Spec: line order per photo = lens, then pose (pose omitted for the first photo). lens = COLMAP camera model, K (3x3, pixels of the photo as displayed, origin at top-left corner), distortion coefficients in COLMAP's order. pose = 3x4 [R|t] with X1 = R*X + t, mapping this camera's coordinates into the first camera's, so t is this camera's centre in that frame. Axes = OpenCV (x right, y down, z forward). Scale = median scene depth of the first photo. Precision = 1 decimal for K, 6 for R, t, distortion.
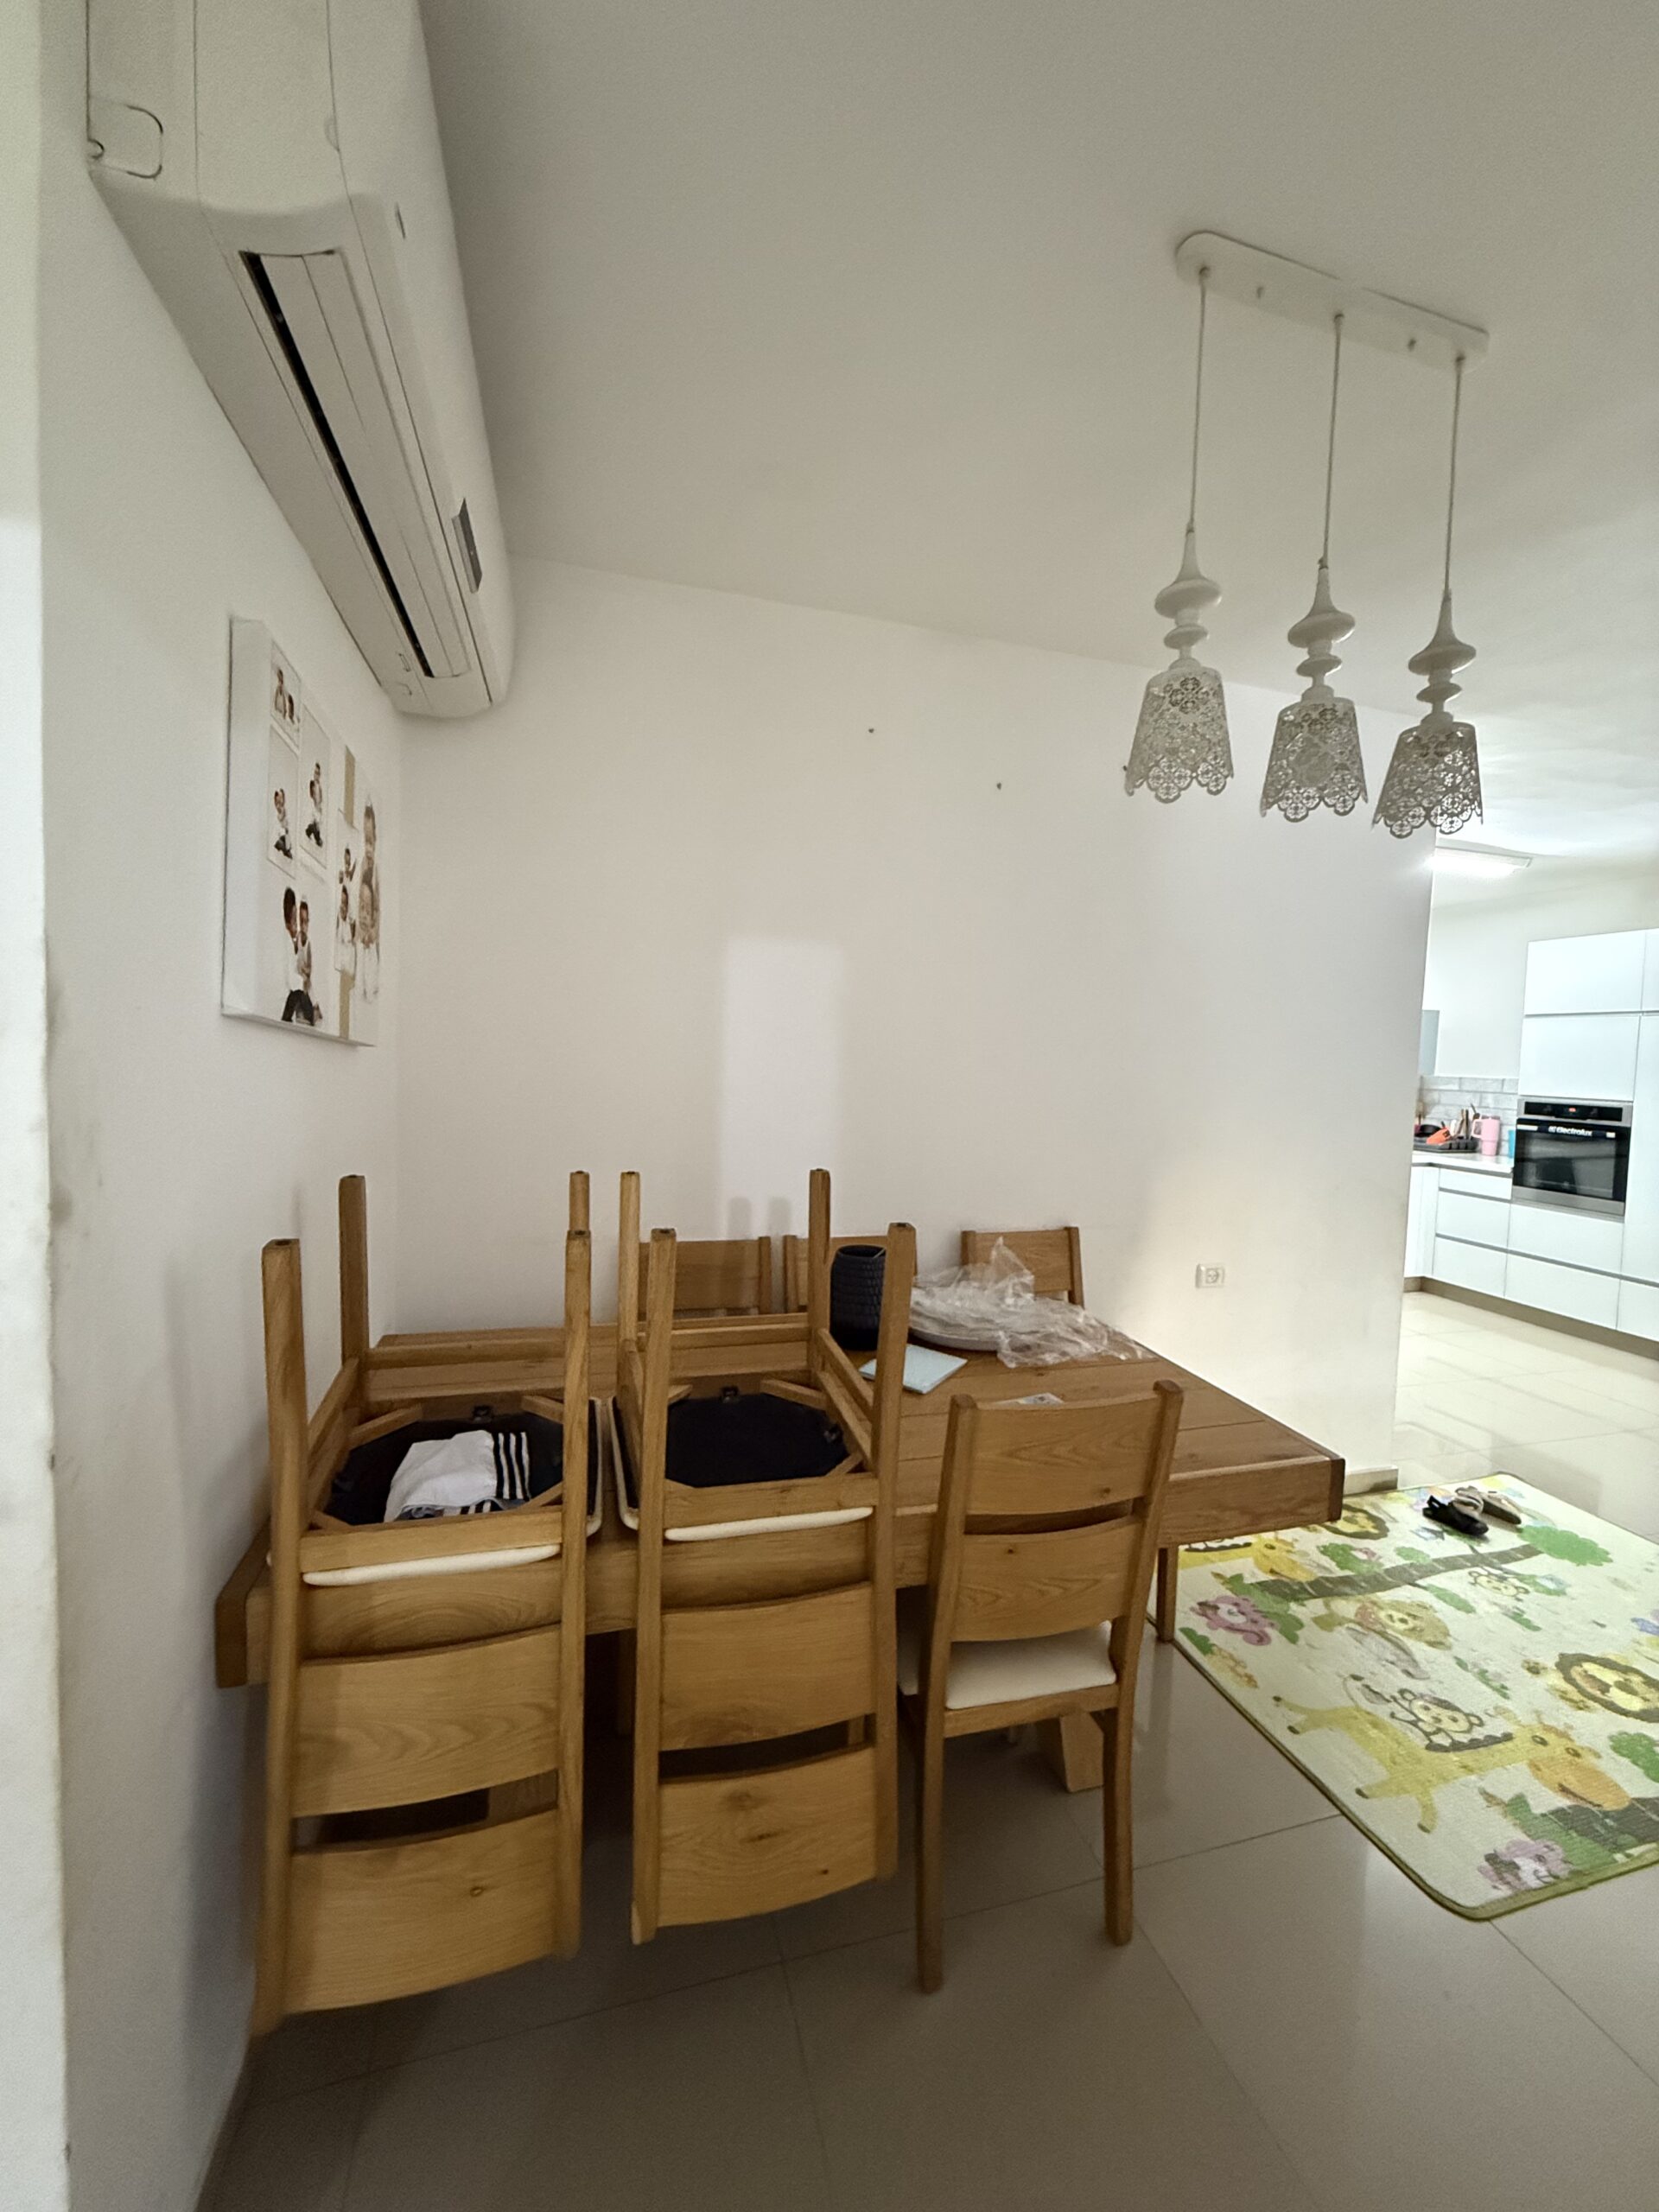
lens RADIAL K [[877.5, 0, 832.0], [0, 877.5, 1097.7], [0, 0, 1]] dist [-0.000378, 0.000023]
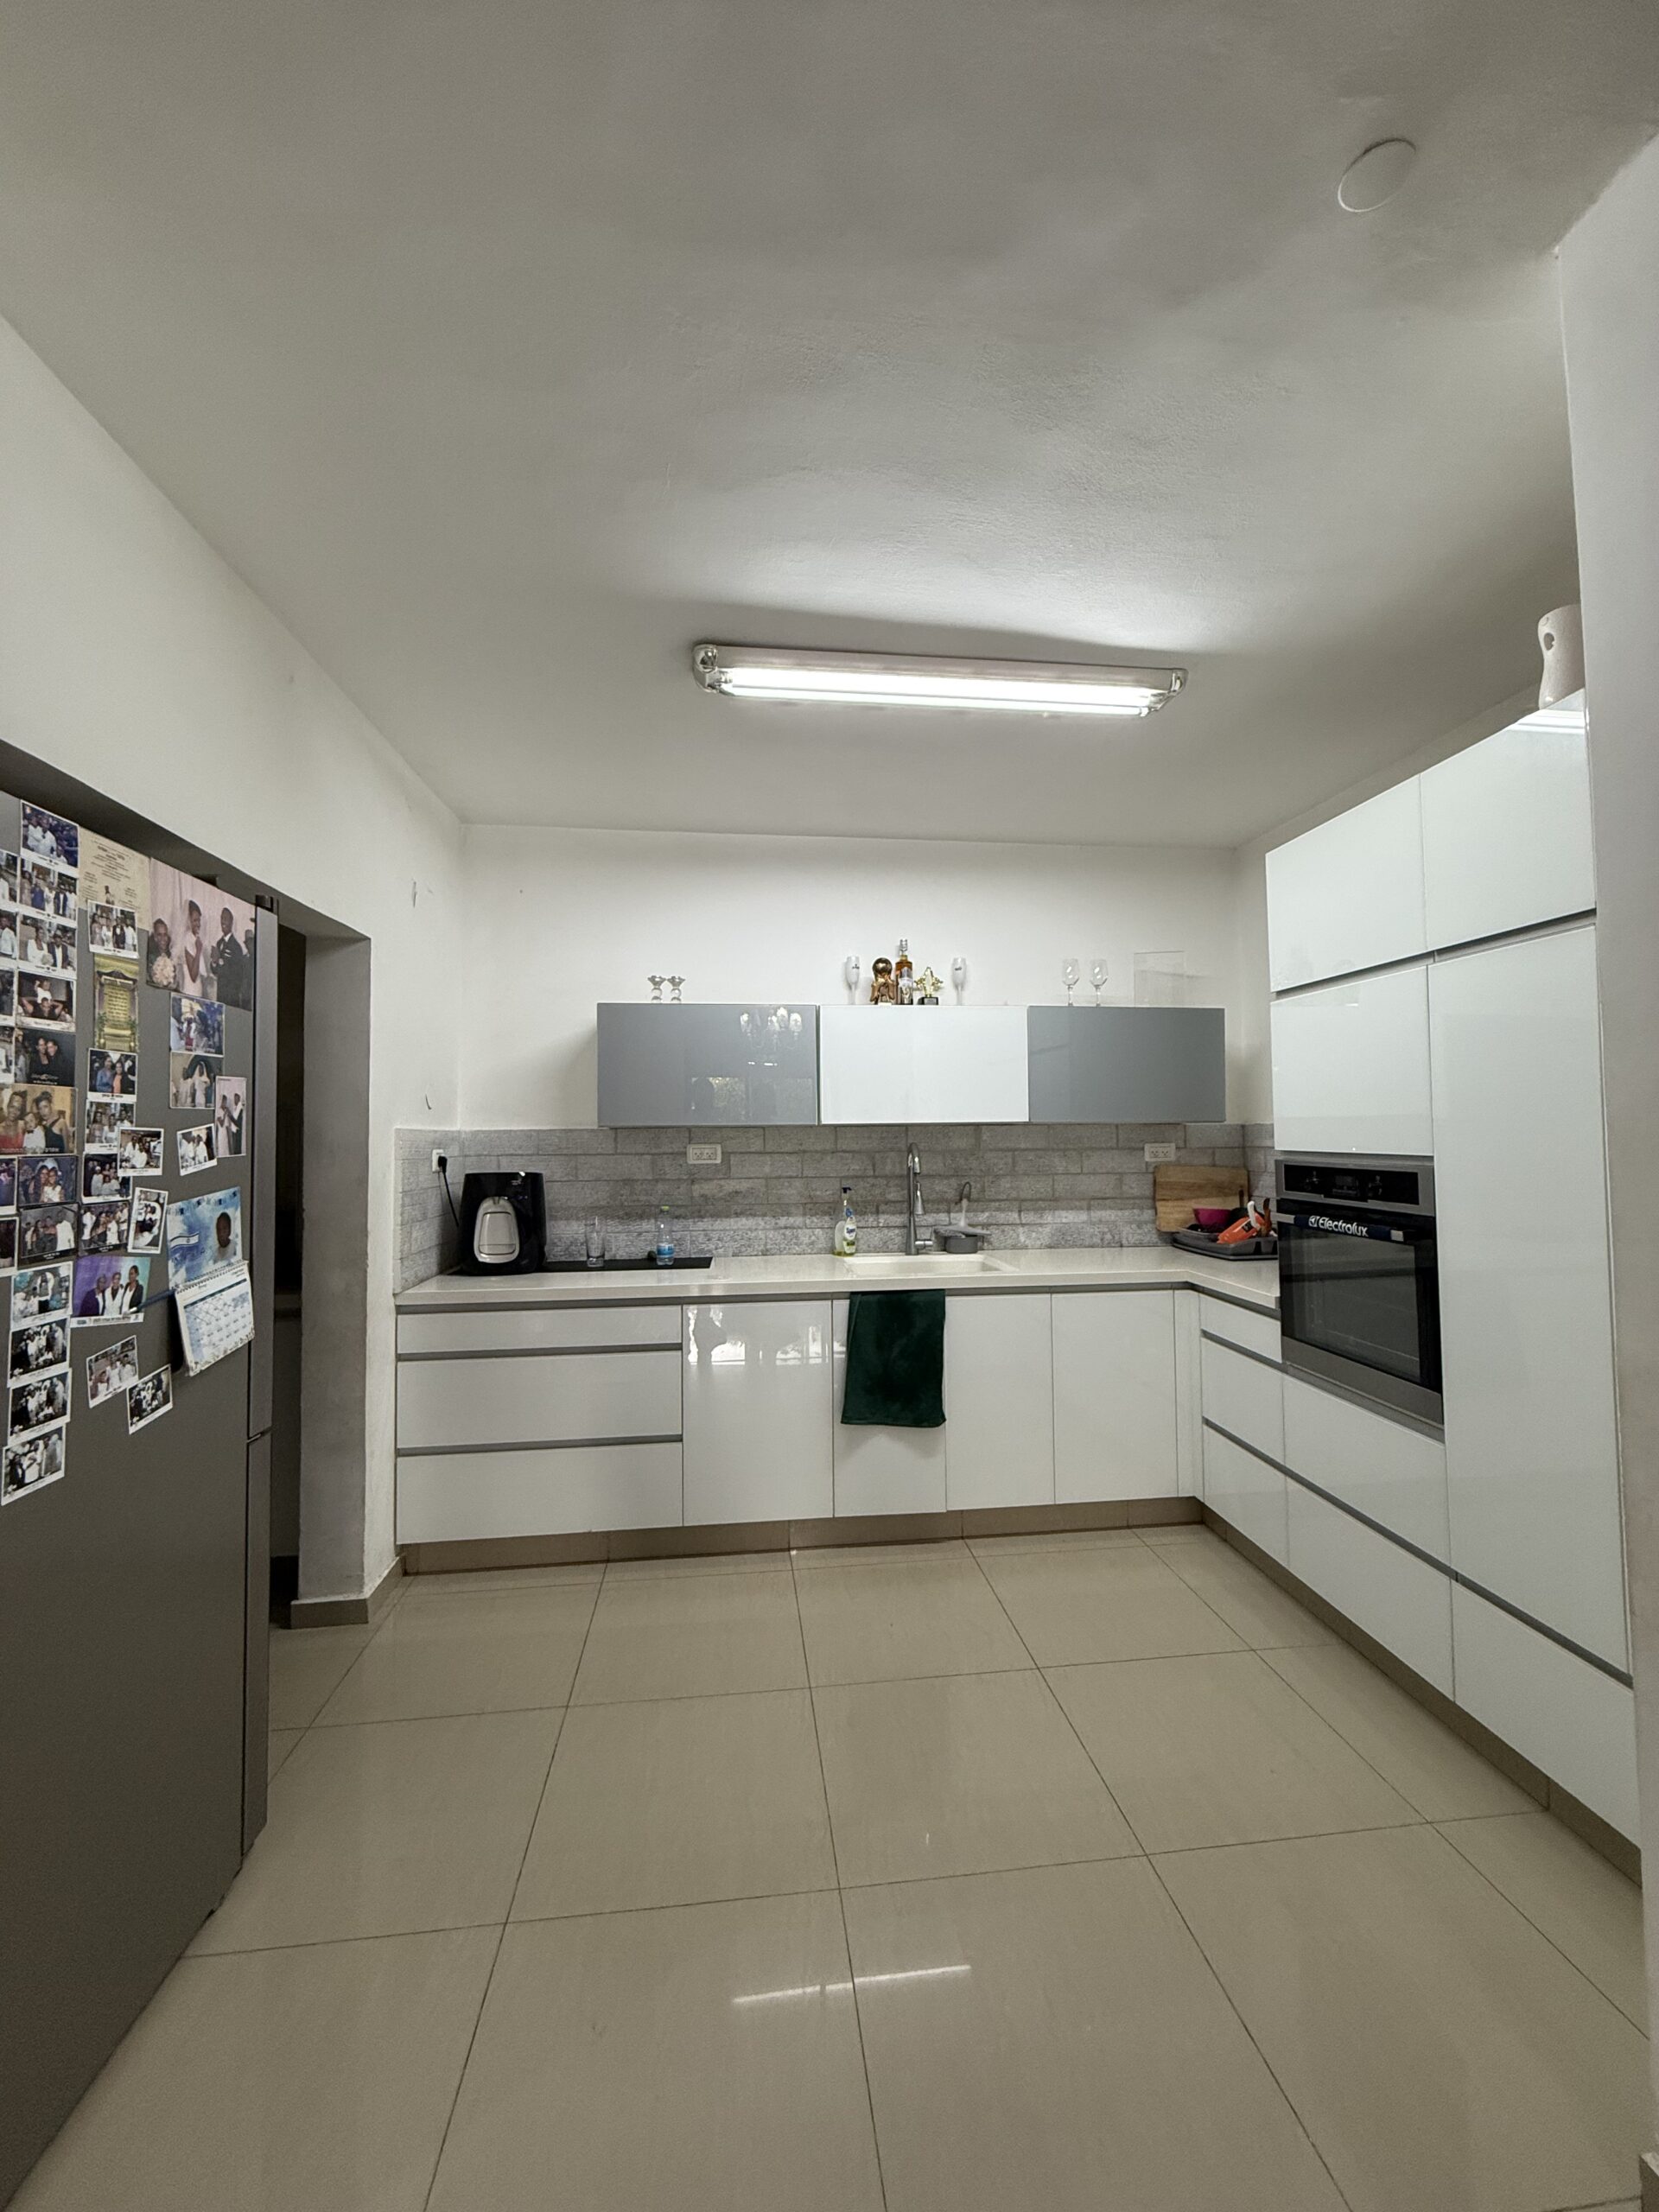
lens RADIAL K [[877.5, 0, 825.0], [0, 877.5, 1101.1], [0, 0, 1]] dist [-0.000378, 0.000023]
pose [[0.984625, -0.047136, -0.168204, 0.565706], [0.031759, 0.995162, -0.092970, 0.006011], [0.171772, 0.086199, 0.981358, 0.423771]]
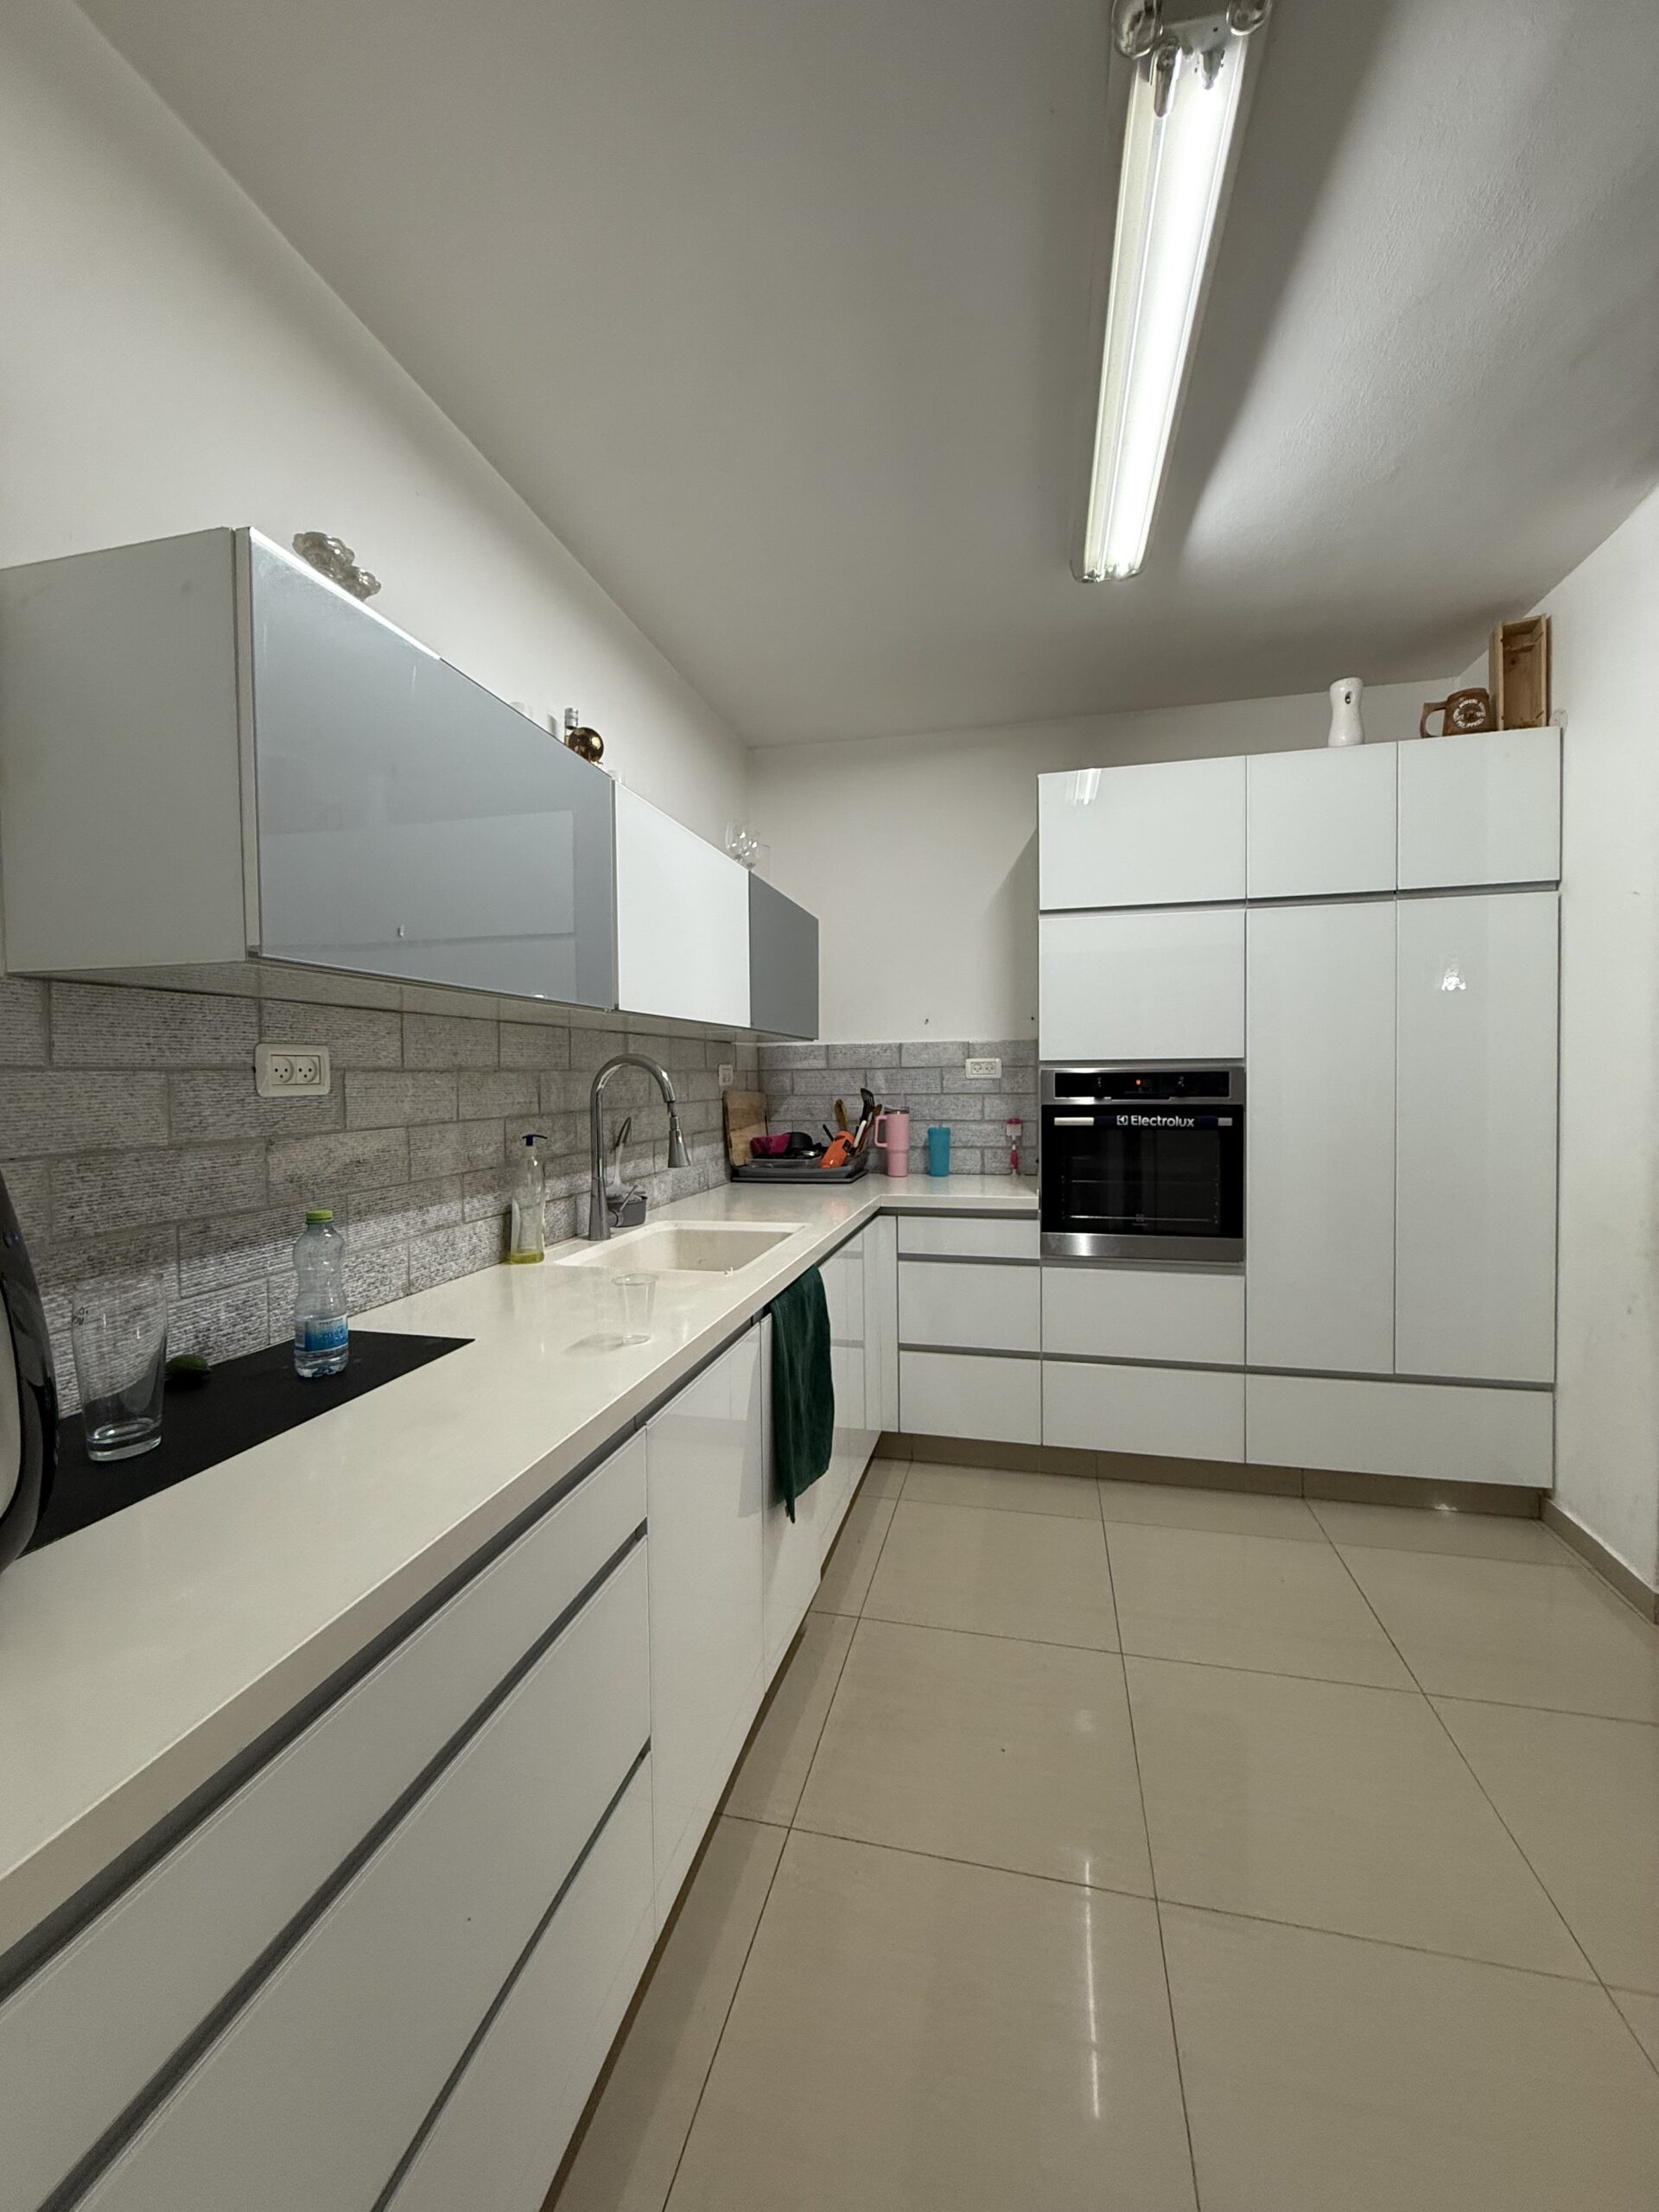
lens RADIAL K [[877.5, 0, 827.3], [0, 877.5, 1098.6], [0, 0, 1]] dist [-0.000378, 0.000023]
pose [[0.493212, -0.062436, 0.867666, 0.234761], [0.074517, 0.996787, 0.029370, -0.005884], [-0.866712, 0.050170, 0.496280, 0.781906]]
